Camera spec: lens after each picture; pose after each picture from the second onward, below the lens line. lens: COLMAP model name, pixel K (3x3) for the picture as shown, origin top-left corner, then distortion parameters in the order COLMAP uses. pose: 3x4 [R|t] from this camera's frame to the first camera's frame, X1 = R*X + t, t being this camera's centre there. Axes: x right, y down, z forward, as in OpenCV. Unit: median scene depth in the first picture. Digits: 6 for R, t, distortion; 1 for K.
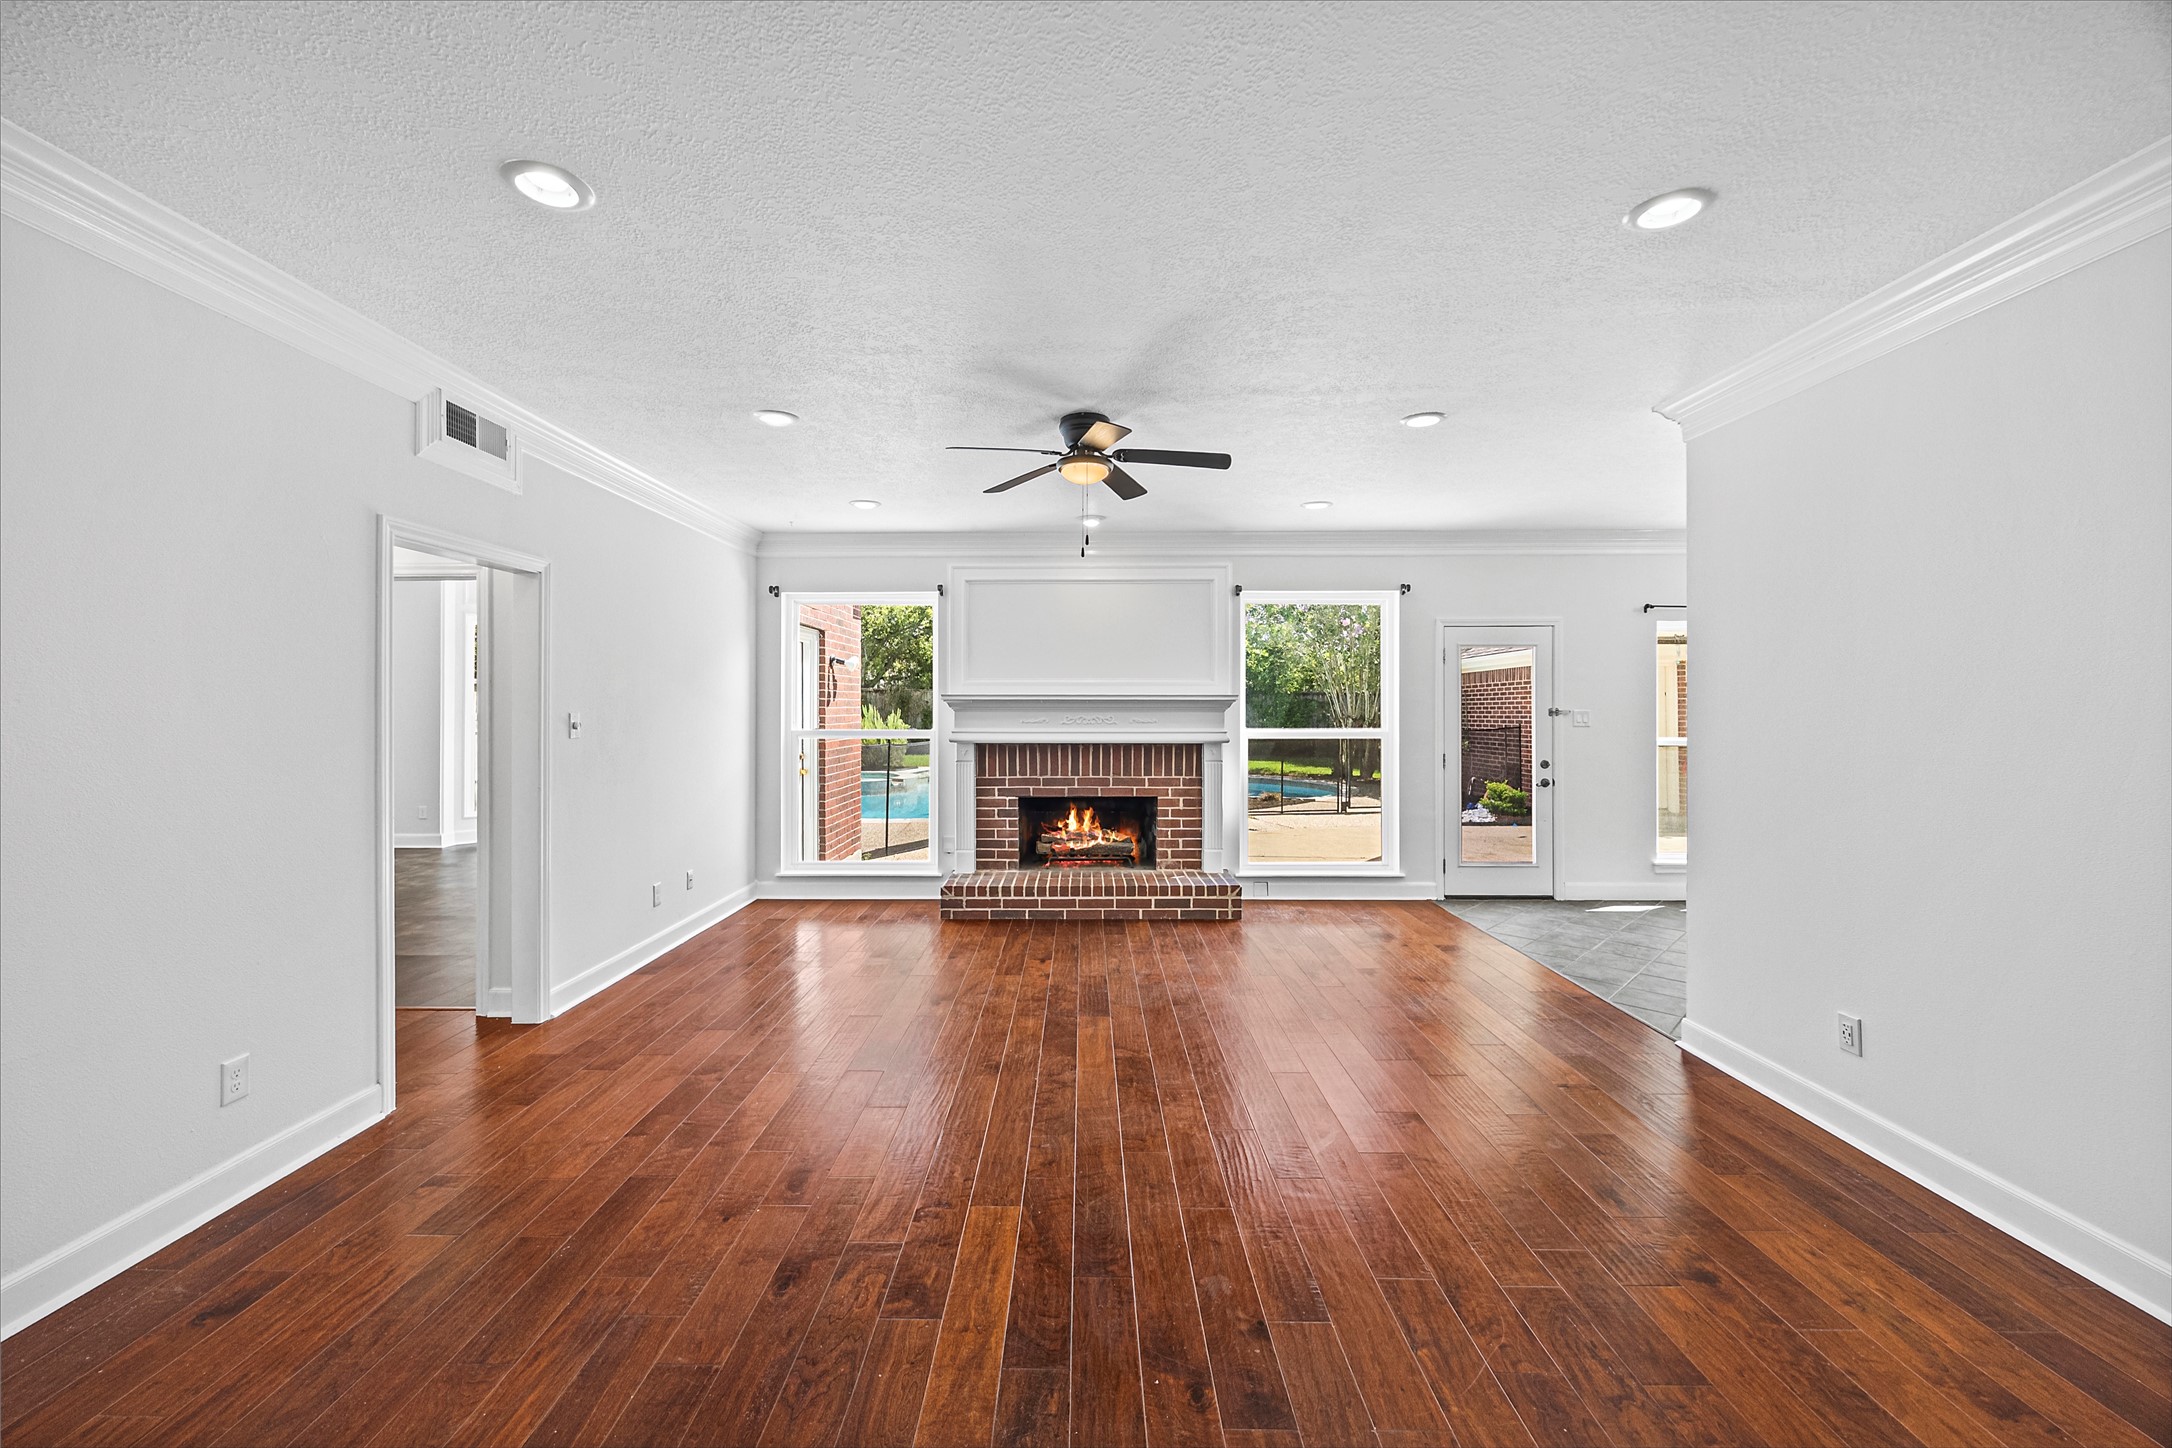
lens RADIAL K [[824.9, 0, 1086.0], [0, 824.9, 724.0], [0, 0, 1]] dist [-0.001454, -0.000250]
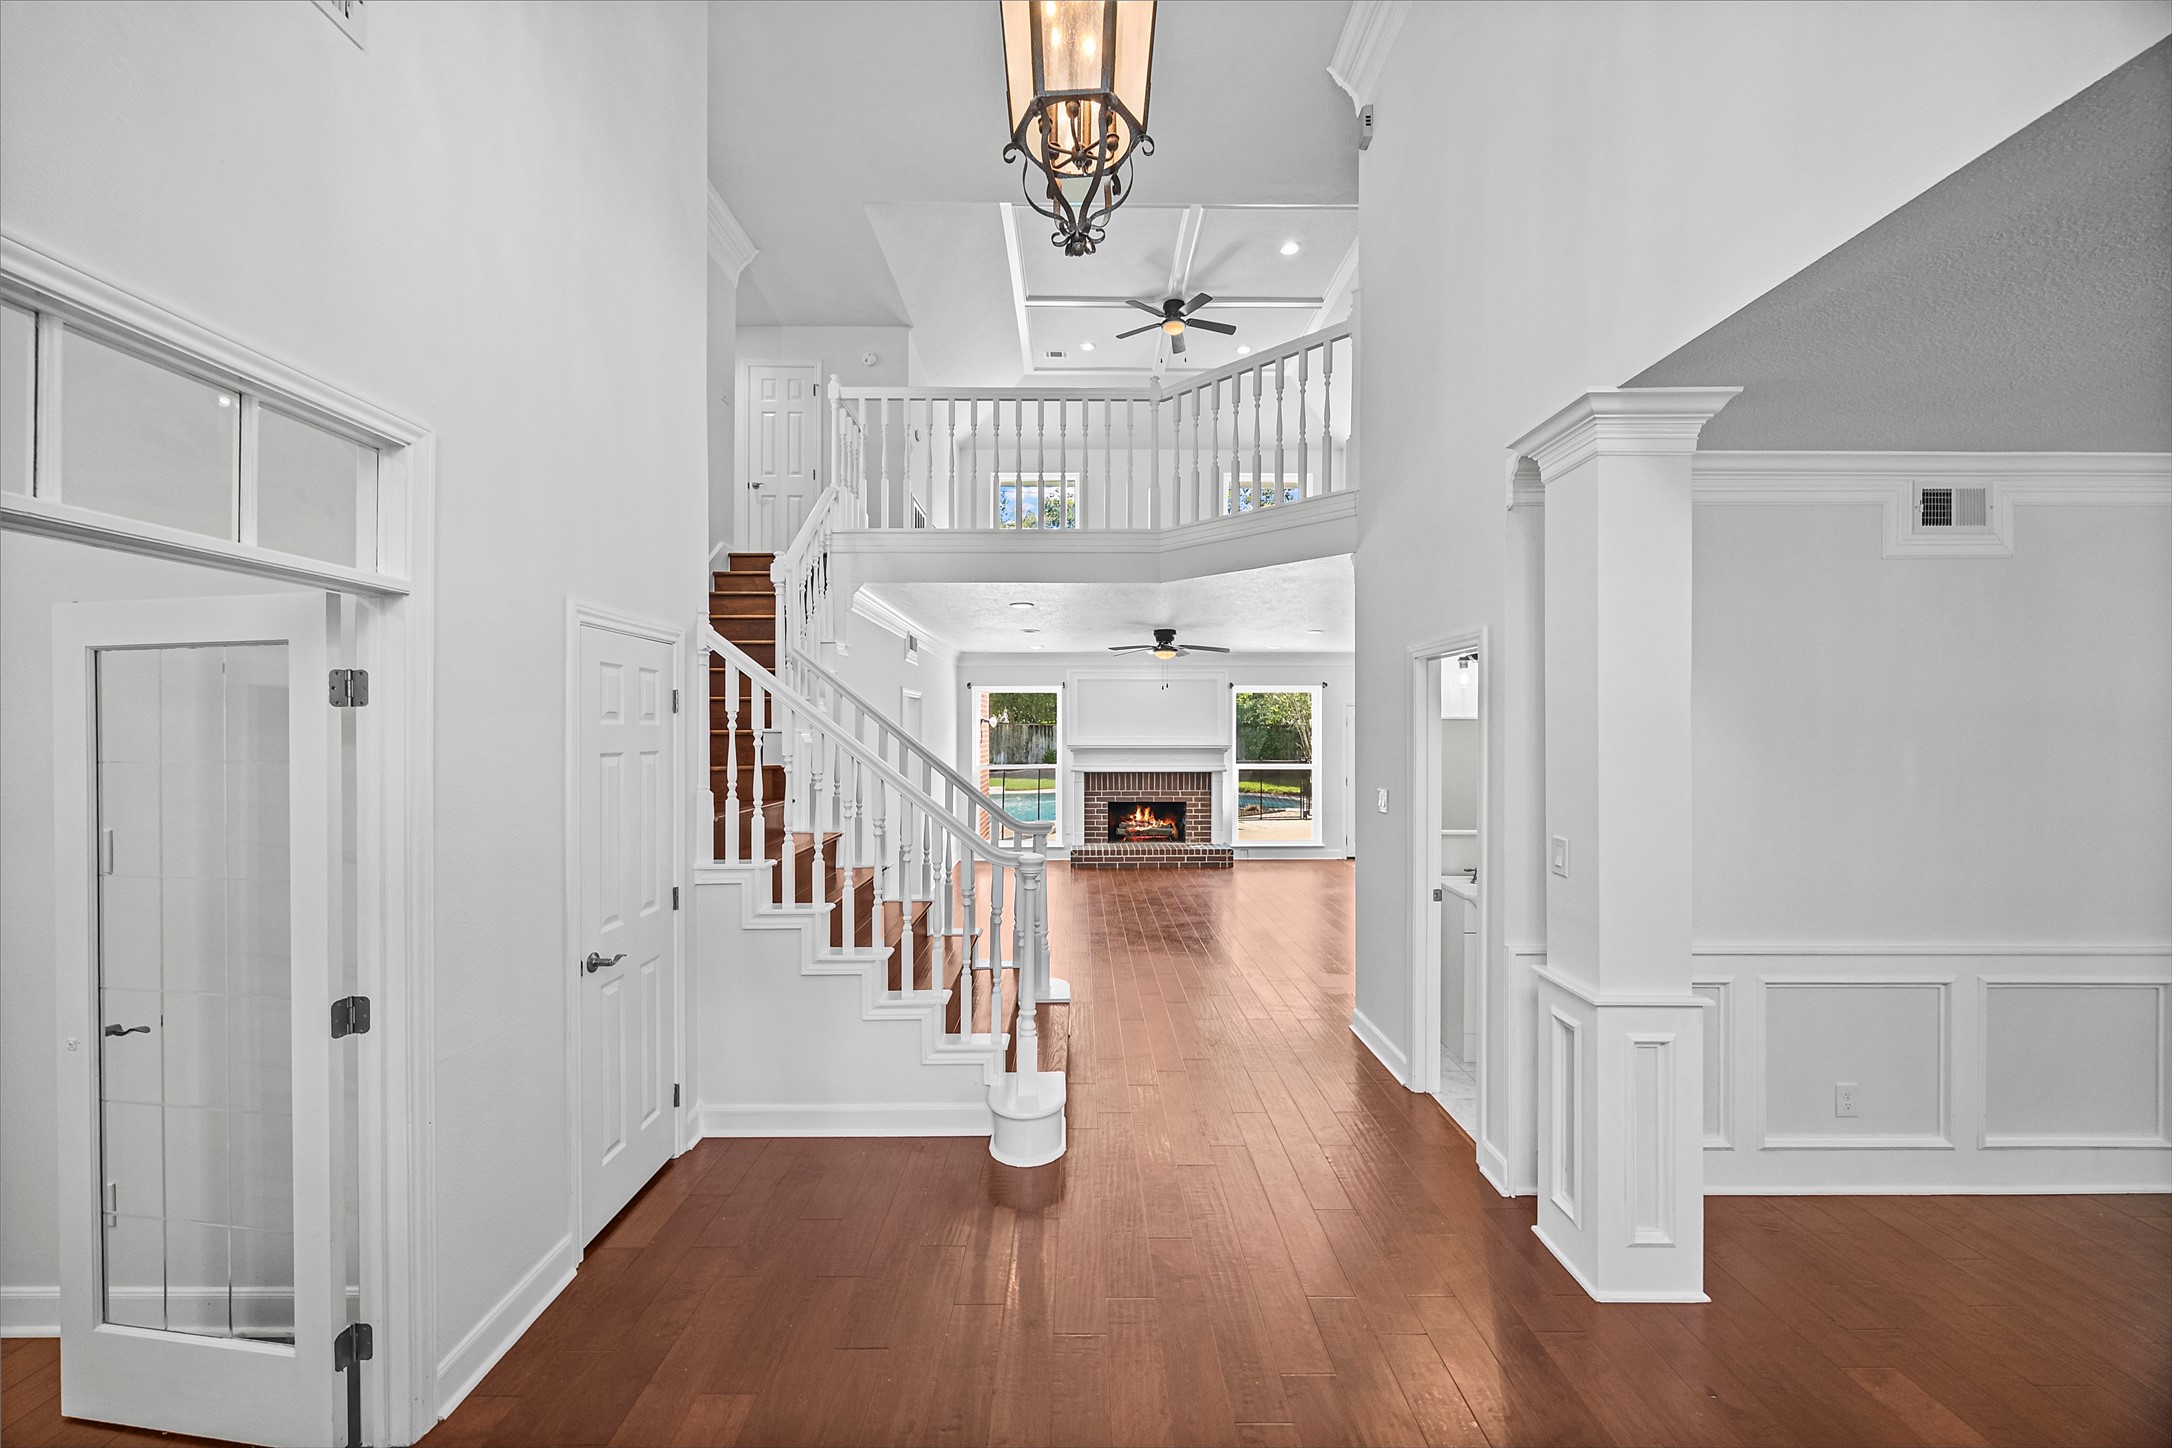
lens RADIAL K [[851.0, 0, 1085.5], [0, 851.0, 736.8], [0, 0, 1]] dist [-0.000807, -0.000070]
pose [[0.999879, -0.000461, 0.015575, -0.159221], [0.000629, 0.999941, -0.010840, -0.032489], [-0.015570, 0.010848, 0.999820, -0.834973]]
